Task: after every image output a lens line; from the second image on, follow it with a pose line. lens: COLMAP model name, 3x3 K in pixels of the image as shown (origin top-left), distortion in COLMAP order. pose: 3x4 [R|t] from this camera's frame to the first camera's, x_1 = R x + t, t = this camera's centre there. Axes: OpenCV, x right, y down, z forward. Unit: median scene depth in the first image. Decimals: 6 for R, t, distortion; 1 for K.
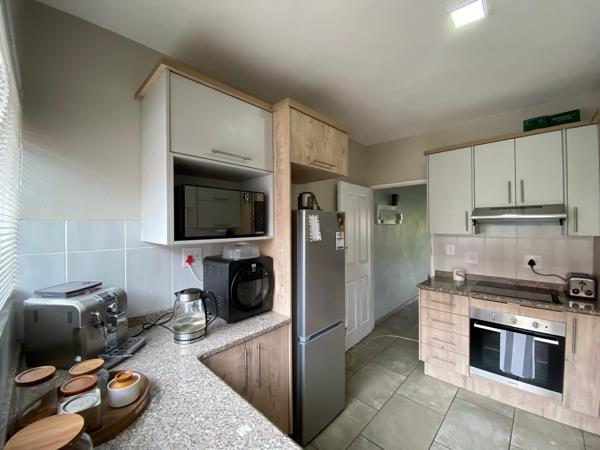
lens RADIAL K [[248.4, 0, 299.8], [0, 248.4, 224.4], [0, 0, 1]] dist [-0.017421, -0.000683]
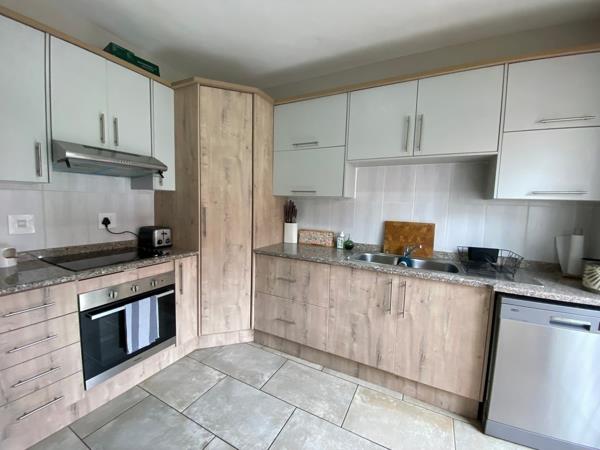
lens RADIAL K [[248.4, 0, 300.1], [0, 248.4, 227.2], [0, 0, 1]] dist [-0.017421, -0.000683]
pose [[-0.272393, -0.093244, 0.957657, -0.058942], [-0.031689, 0.995623, 0.087927, 0.084931], [-0.961664, -0.006396, -0.274155, 0.622999]]
